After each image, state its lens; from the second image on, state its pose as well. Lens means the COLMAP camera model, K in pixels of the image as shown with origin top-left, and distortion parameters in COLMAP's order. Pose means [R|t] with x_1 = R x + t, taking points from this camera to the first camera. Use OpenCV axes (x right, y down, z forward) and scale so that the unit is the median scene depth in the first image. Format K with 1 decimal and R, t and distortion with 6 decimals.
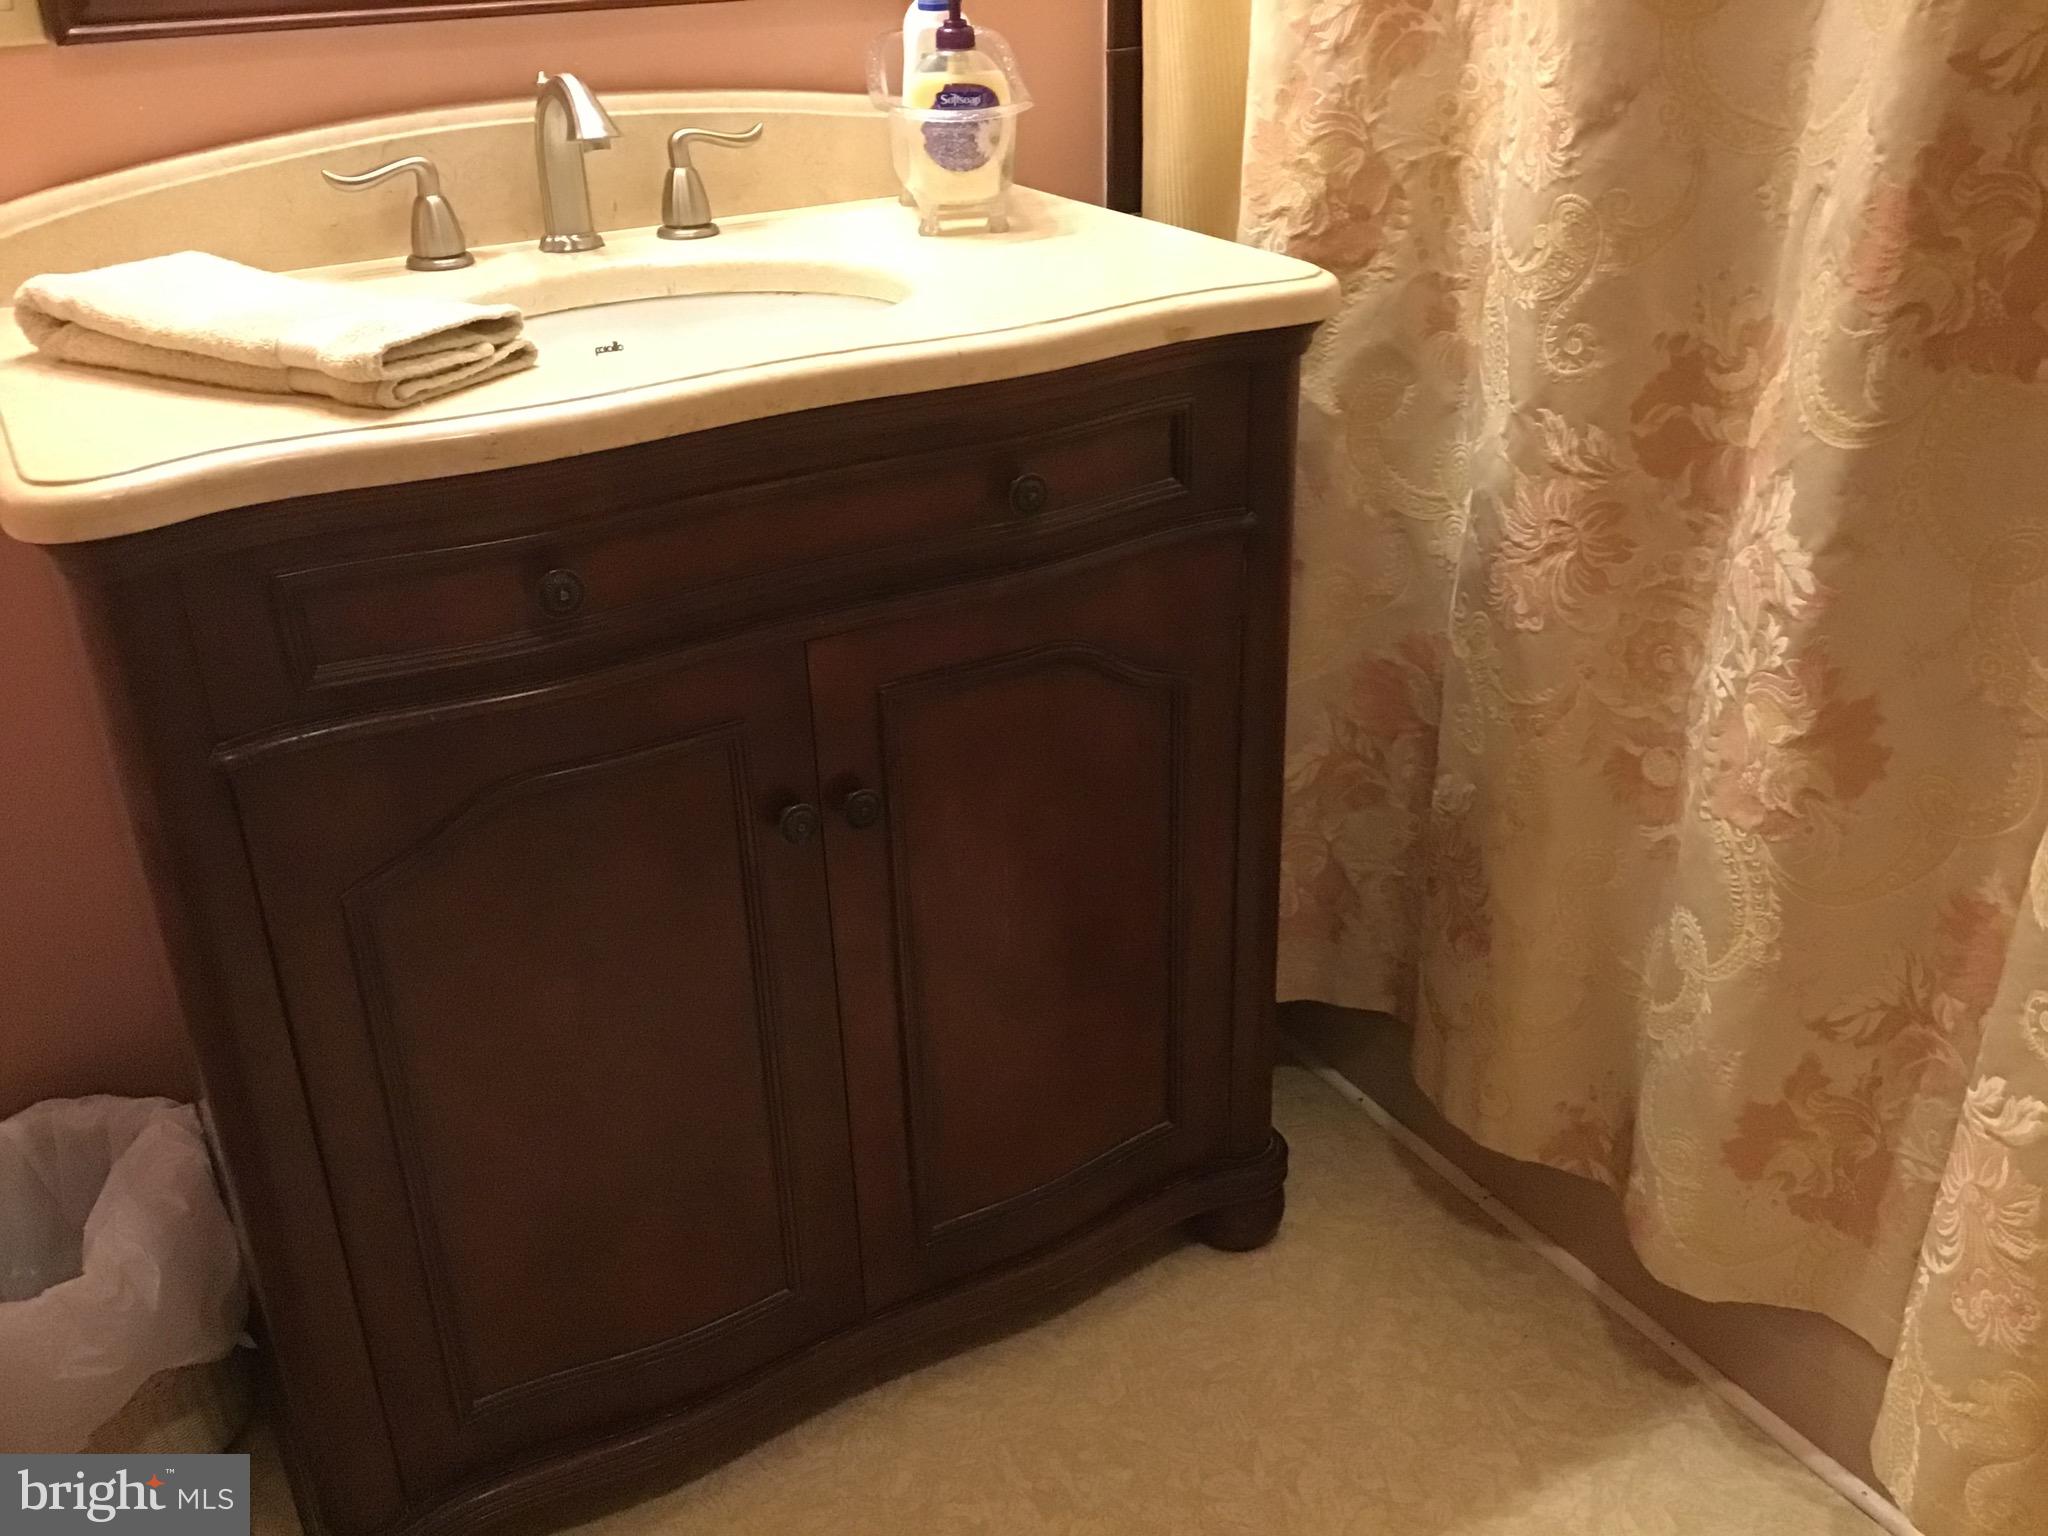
lens RADIAL K [[1885.1, 0, 1018.9], [0, 1885.1, 768.9], [0, 0, 1]] dist [0.133815, -0.235192]
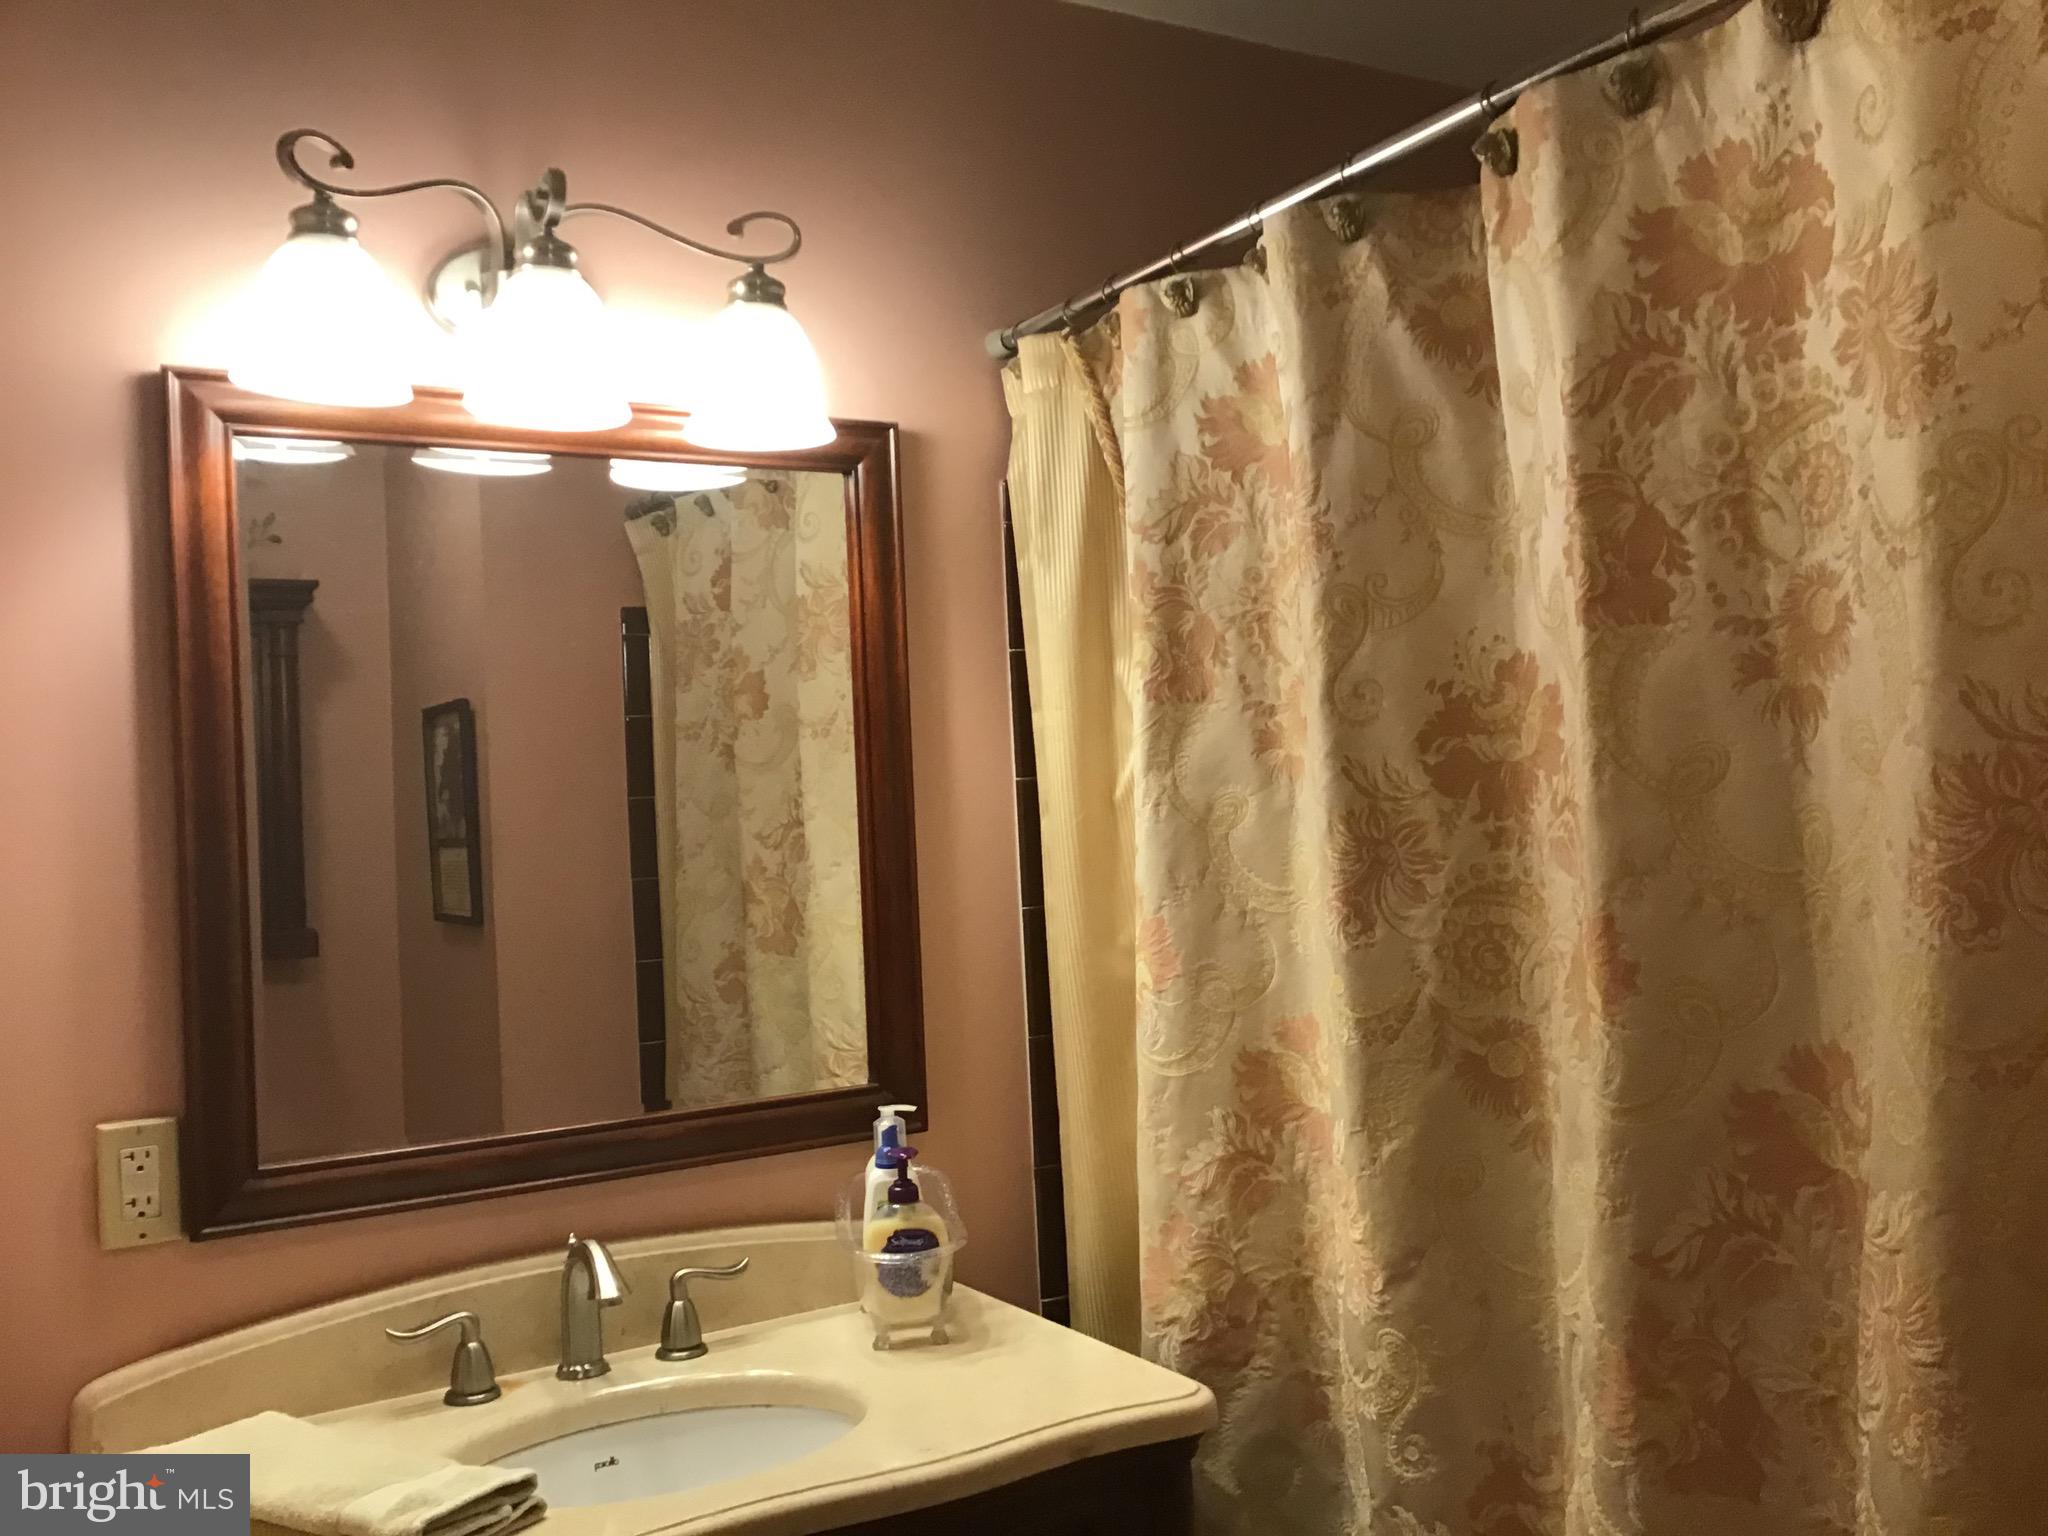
lens RADIAL K [[1826.2, 0, 1018.5], [0, 1826.2, 785.0], [0, 0, 1]] dist [0.131564, -0.264319]
pose [[0.999556, -0.028027, 0.010163, 0.038603], [0.029511, 0.881837, -0.470629, -0.045538], [0.004228, 0.470720, 0.882273, -0.203976]]
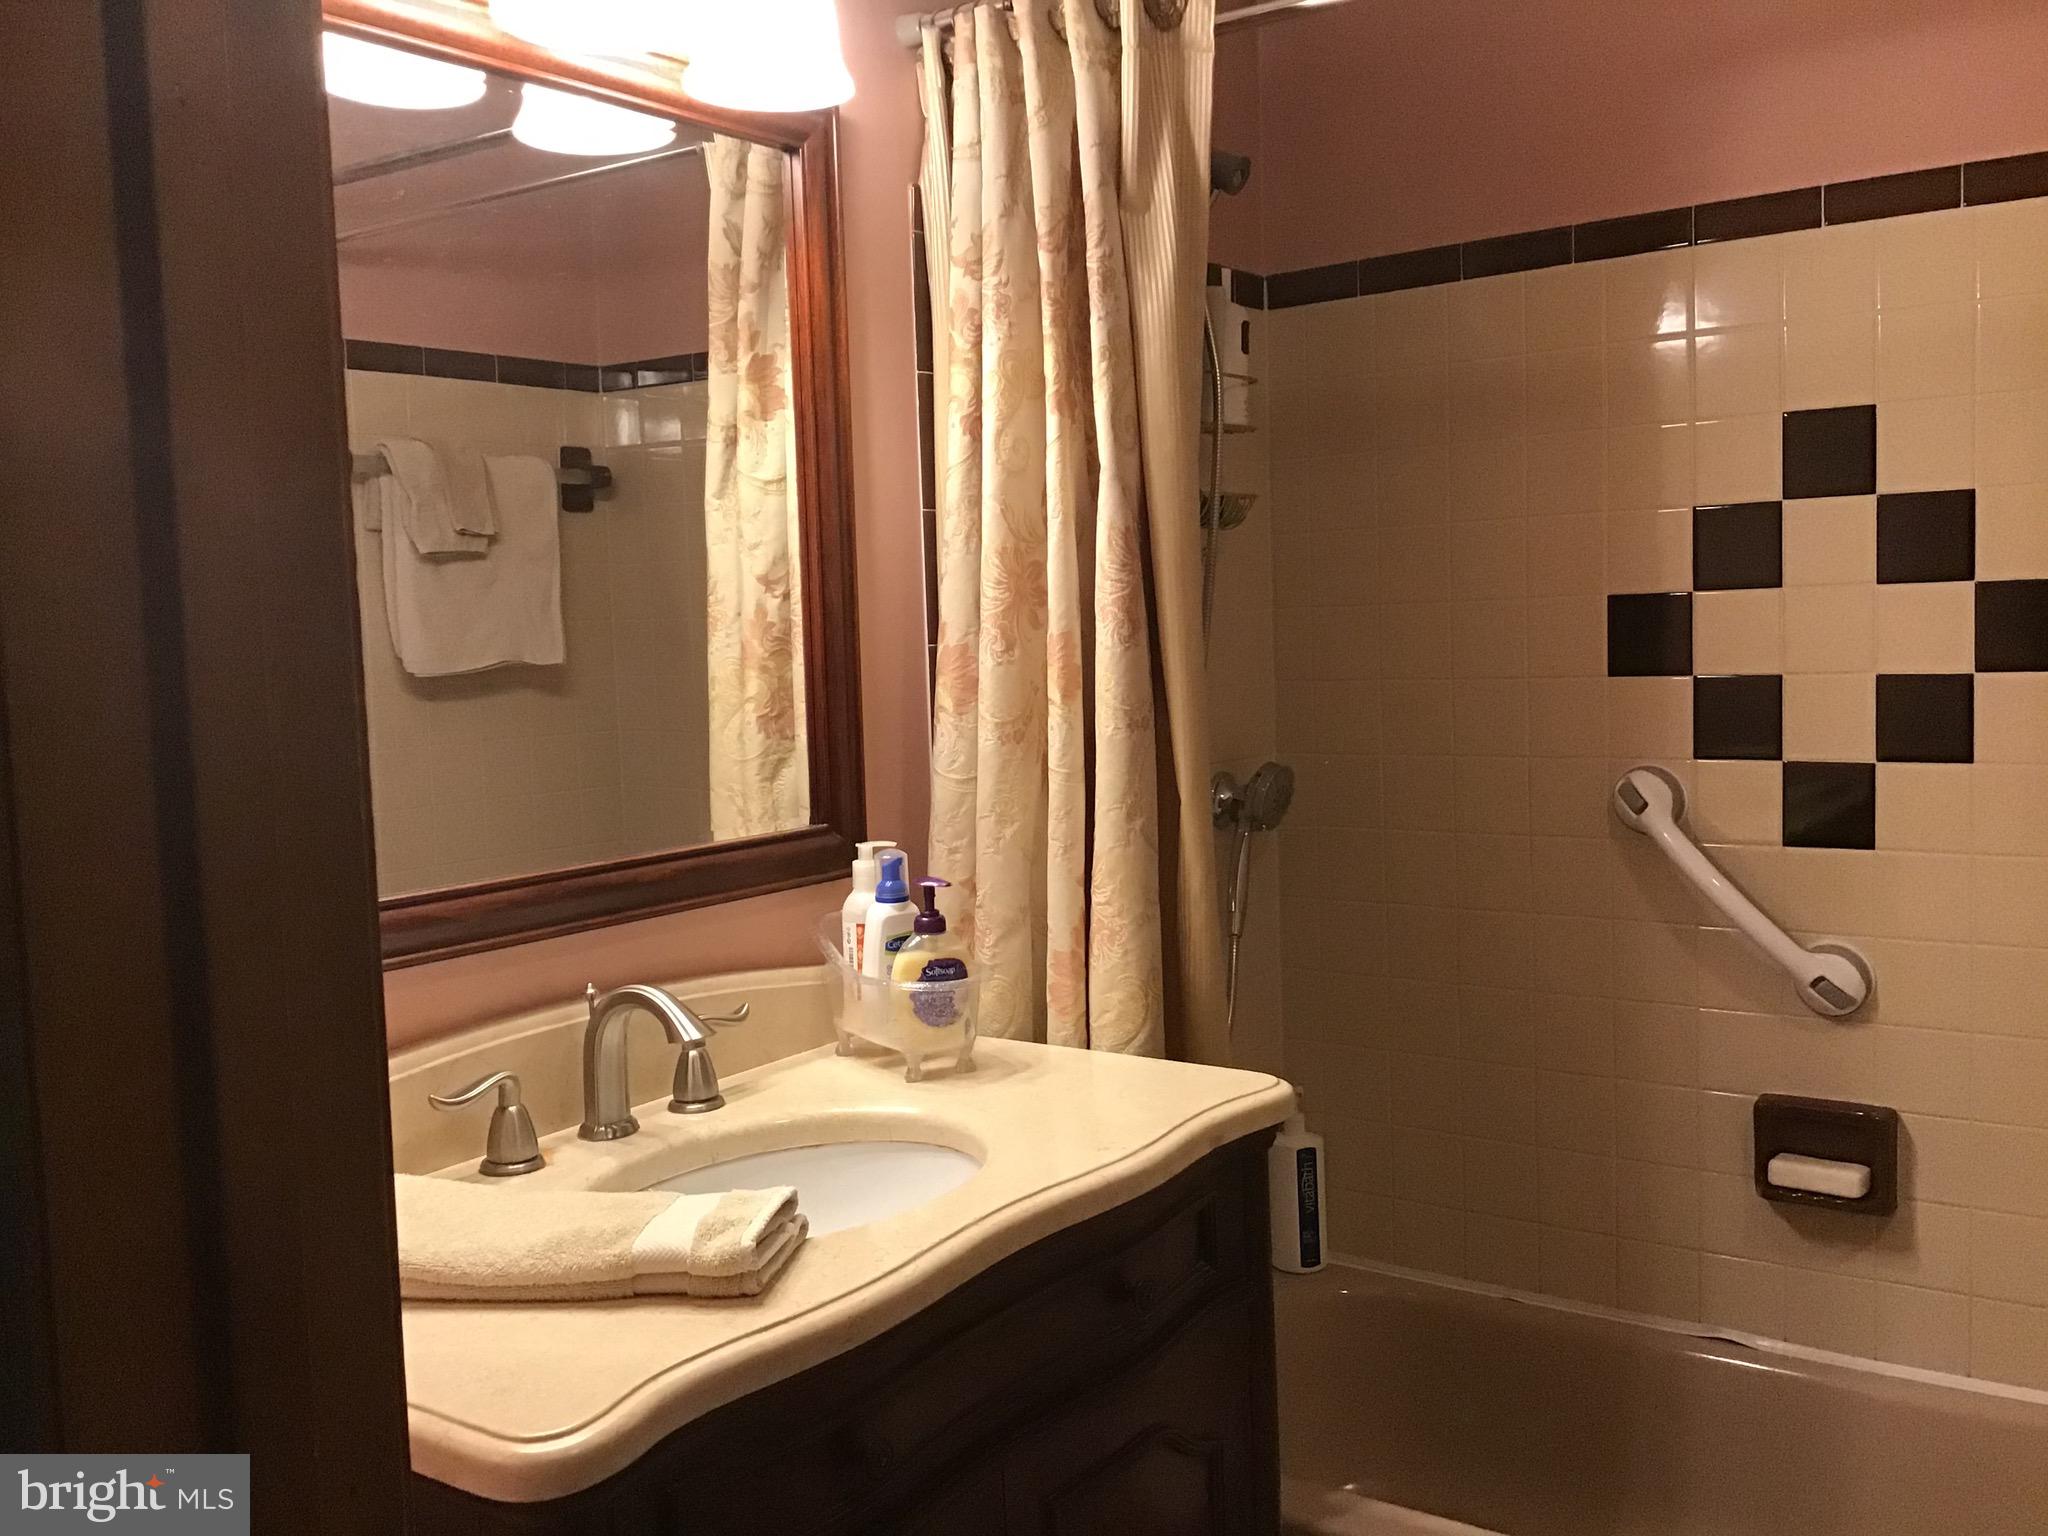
lens RADIAL K [[1885.1, 0, 1018.9], [0, 1885.1, 768.9], [0, 0, 1]] dist [0.133815, -0.235192]
pose [[0.919589, -0.047108, 0.390047, -0.446318], [0.197736, 0.913374, -0.355878, -0.032302], [-0.339494, 0.404388, 0.849243, -0.083950]]
